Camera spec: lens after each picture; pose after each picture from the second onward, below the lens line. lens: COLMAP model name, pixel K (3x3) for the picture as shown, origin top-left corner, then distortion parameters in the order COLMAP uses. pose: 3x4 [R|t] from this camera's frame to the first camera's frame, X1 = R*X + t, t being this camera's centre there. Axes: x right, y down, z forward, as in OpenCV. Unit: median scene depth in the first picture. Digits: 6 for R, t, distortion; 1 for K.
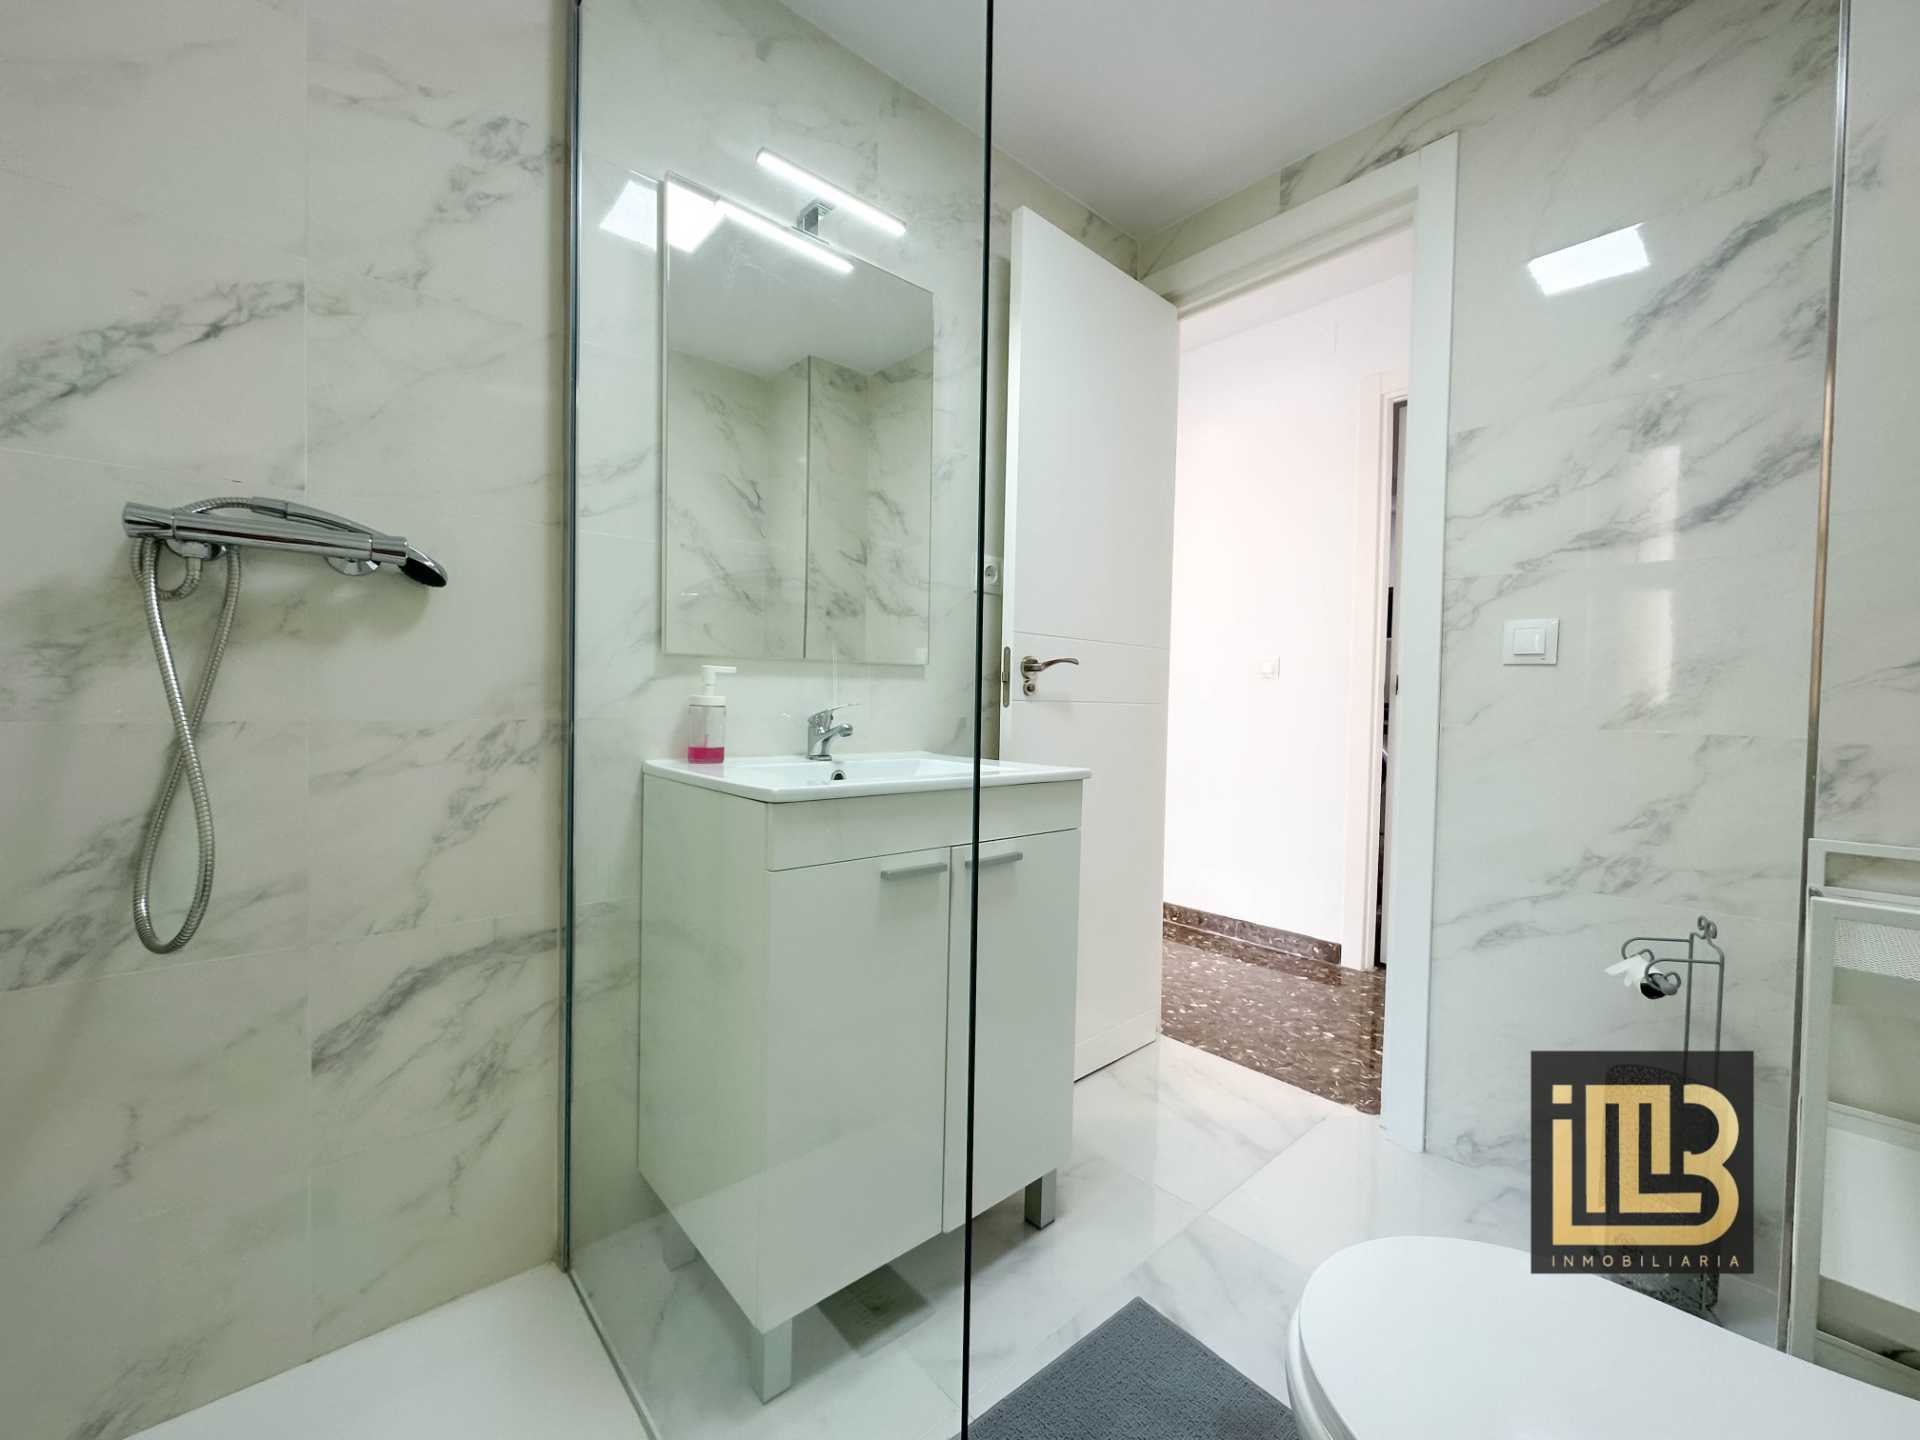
lens RADIAL K [[770.2, 0, 962.2], [0, 770.2, 720.3], [0, 0, 1]] dist [-0.003983, 0.001248]
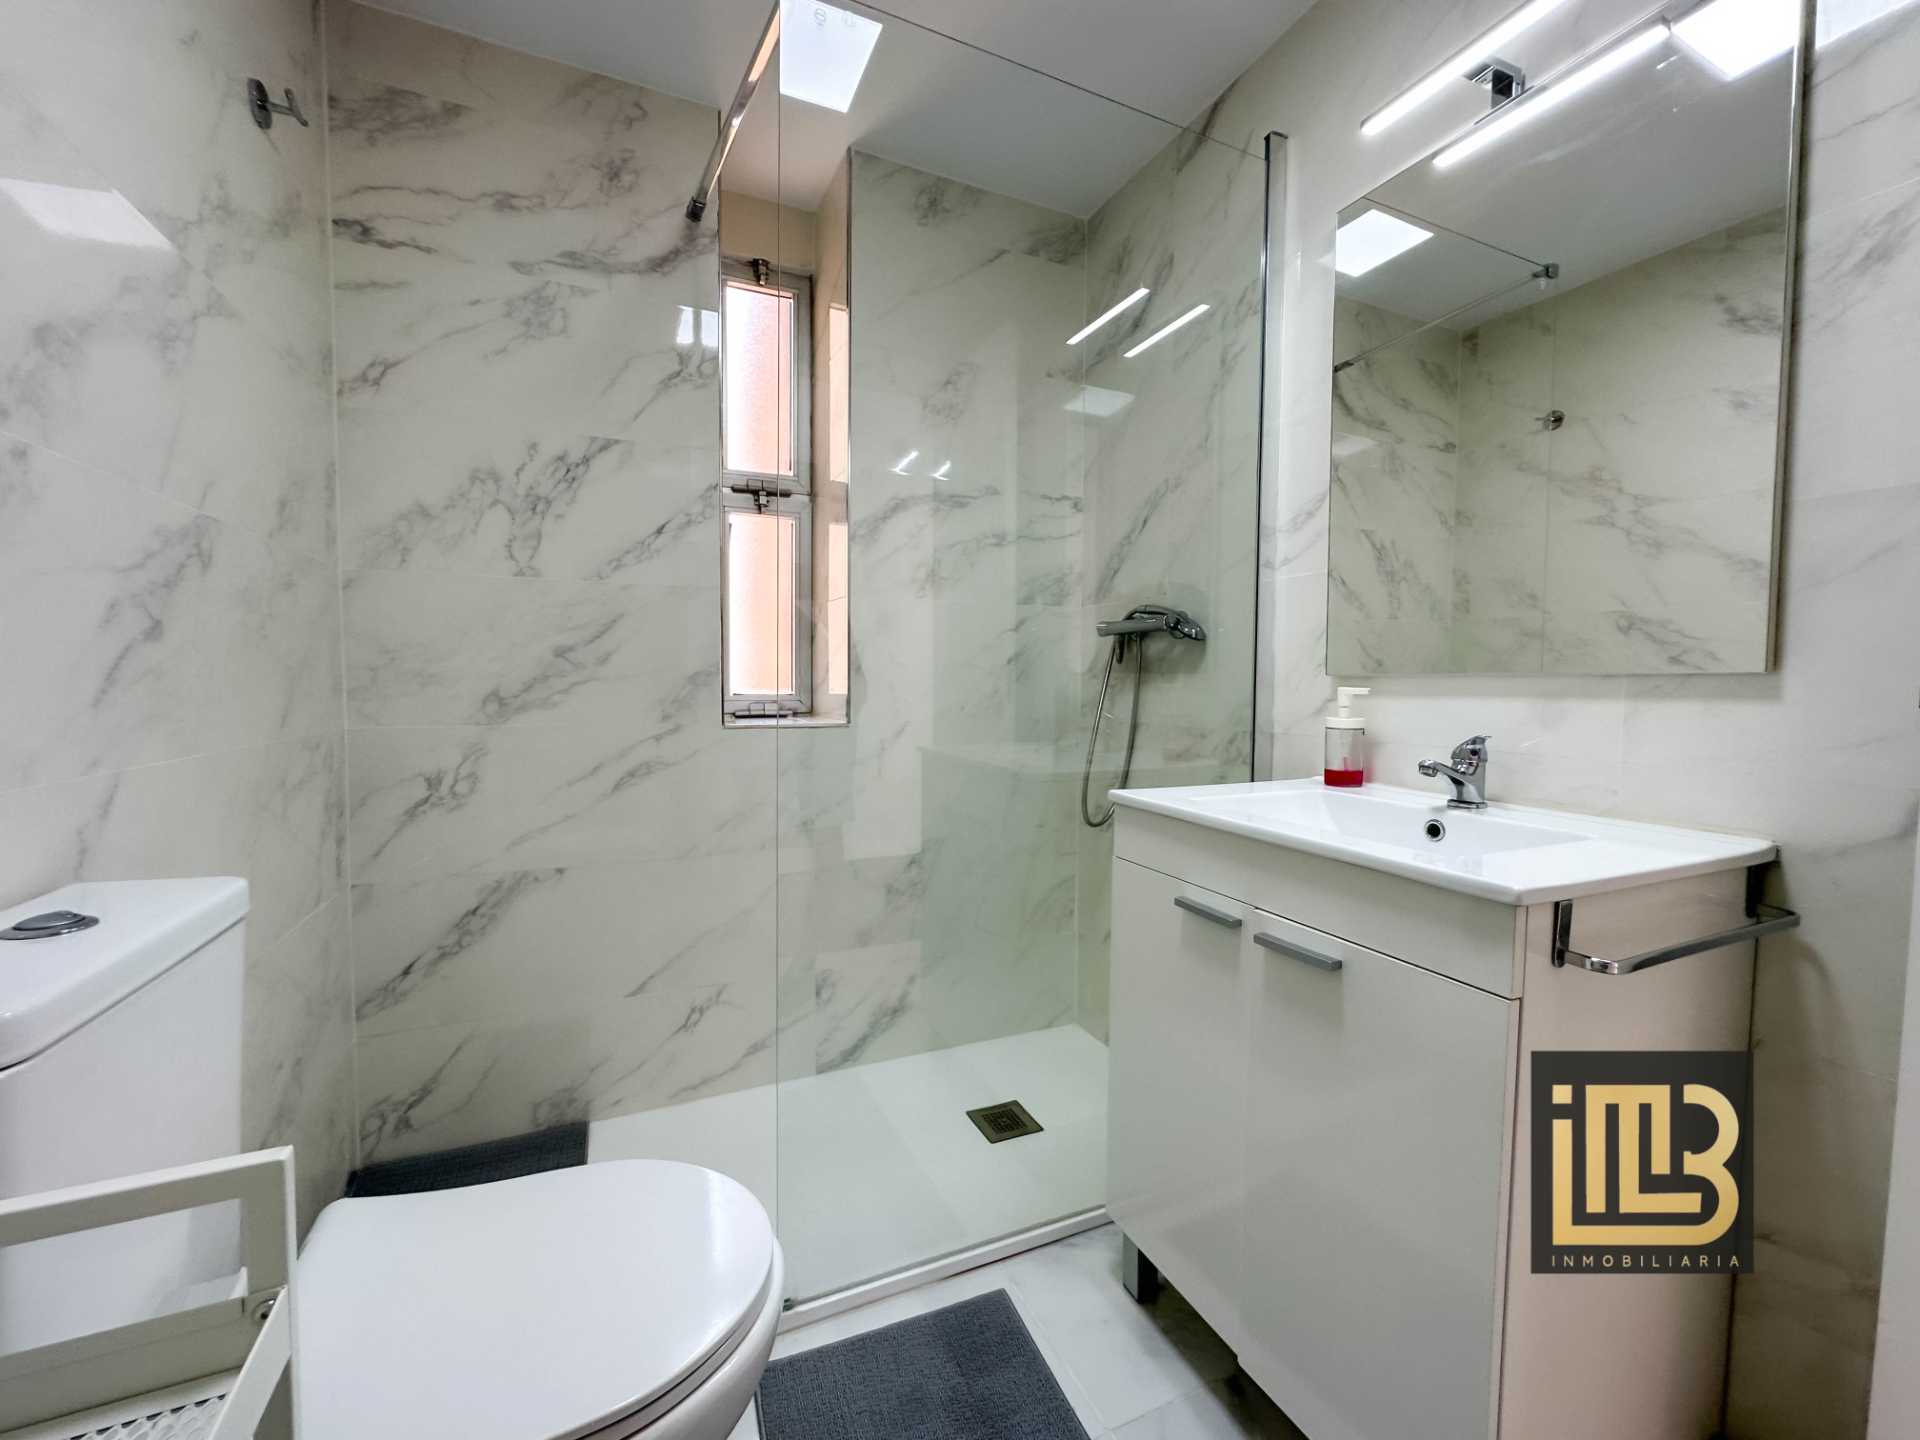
lens RADIAL K [[770.2, 0, 952.7], [0, 770.2, 717.1], [0, 0, 1]] dist [-0.003983, 0.001248]
pose [[-0.292836, 0.028347, -0.955742, 0.784666], [-0.038644, 0.998393, 0.041452, -0.055933], [0.955381, 0.049072, -0.291270, 0.836250]]
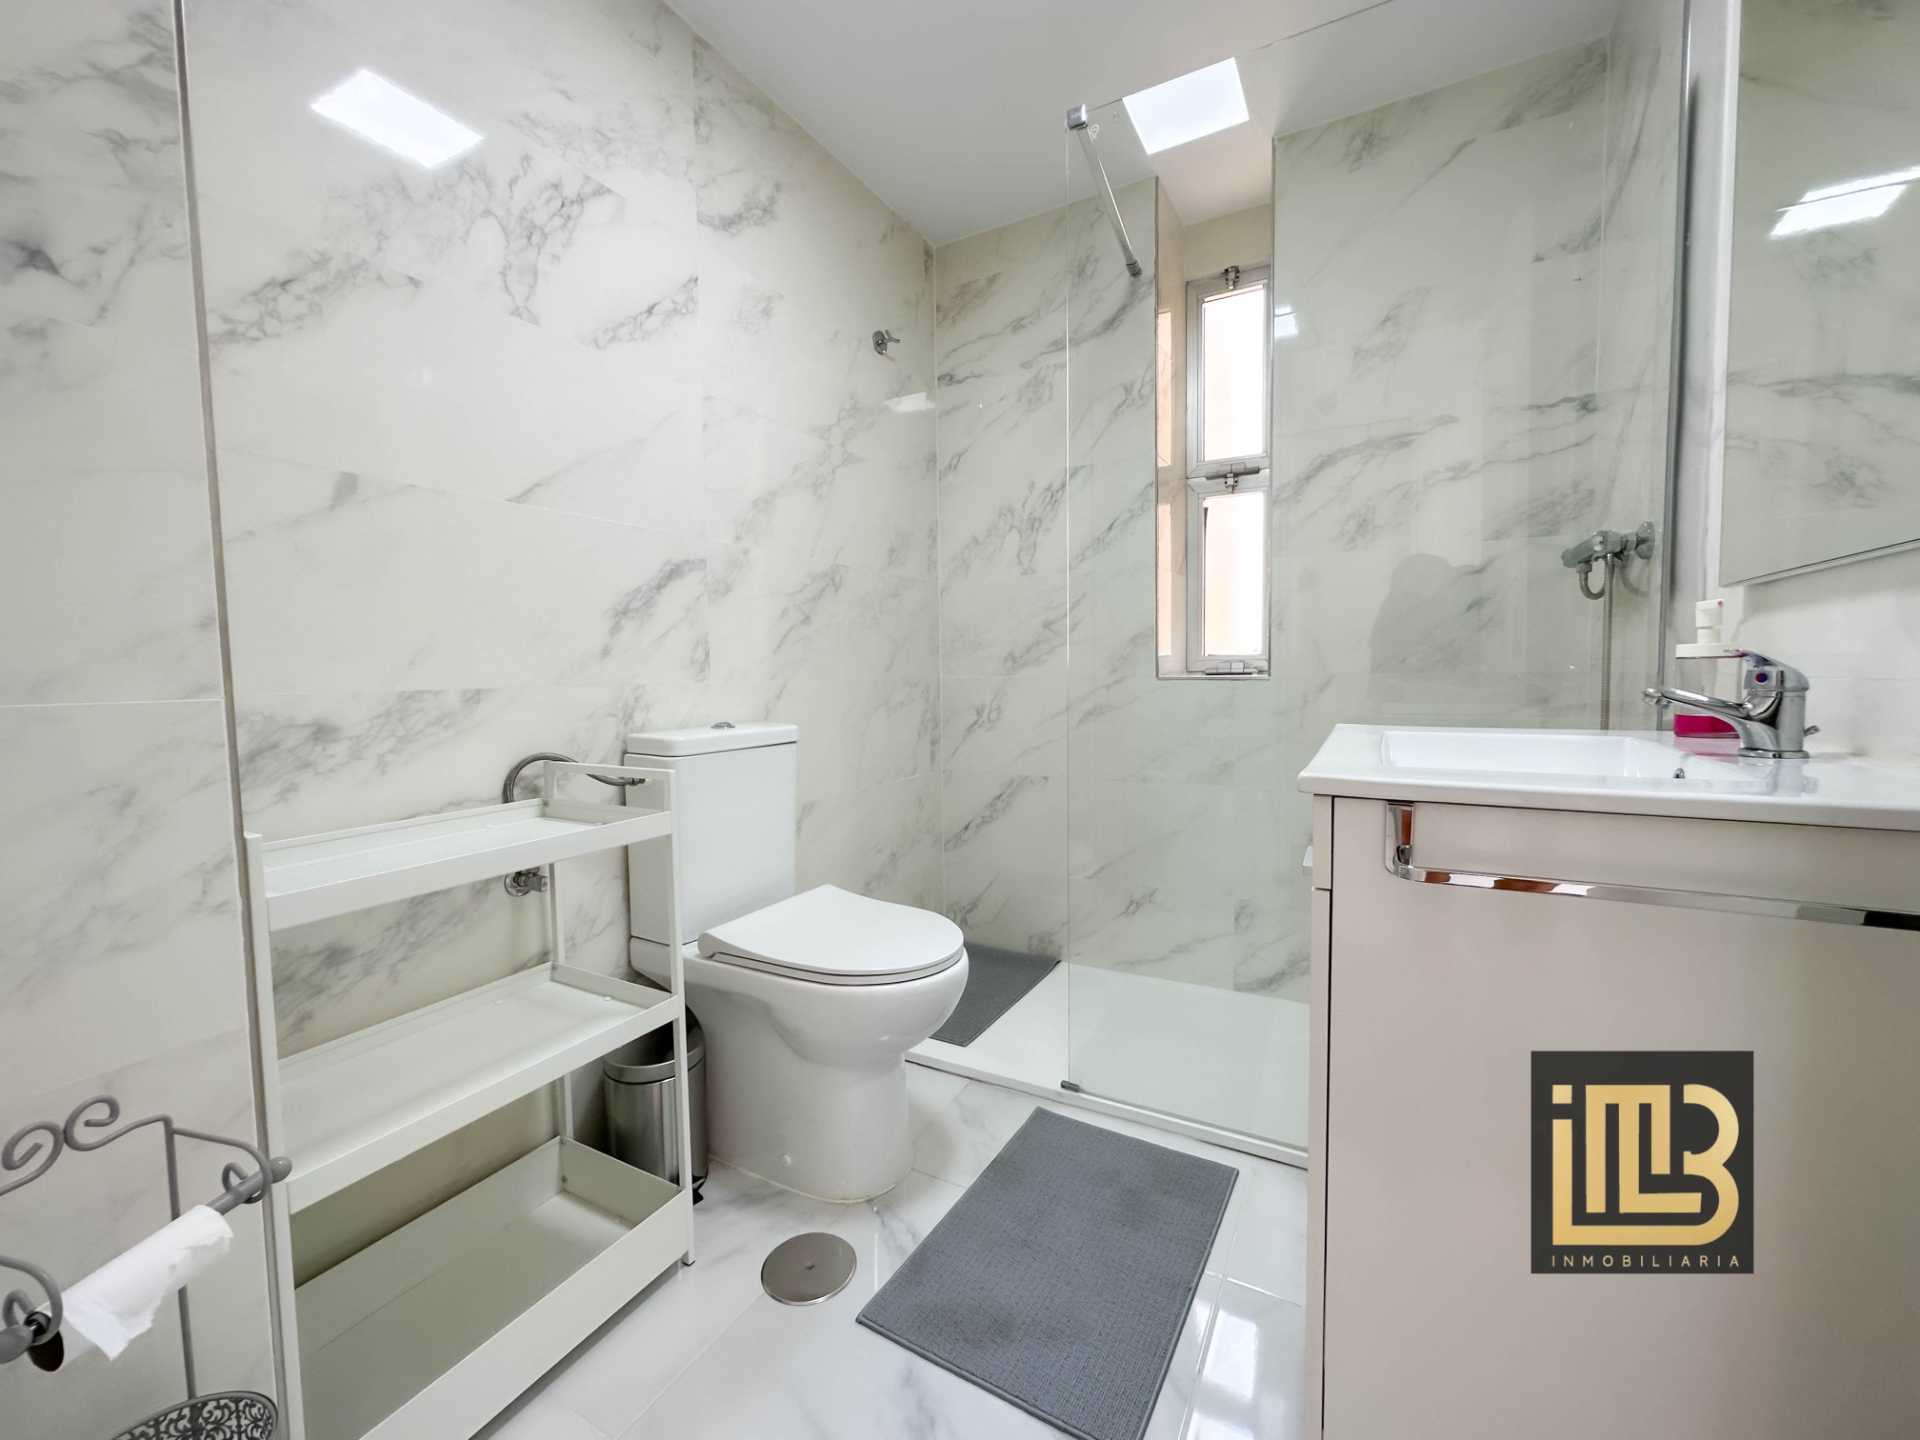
lens RADIAL K [[770.2, 0, 958.2], [0, 770.2, 715.2], [0, 0, 1]] dist [-0.003983, 0.001248]
pose [[-0.937648, 0.017195, -0.347161, 0.618657], [-0.011049, 0.996796, 0.079216, -0.020842], [0.347411, 0.078112, -0.934454, 1.385857]]
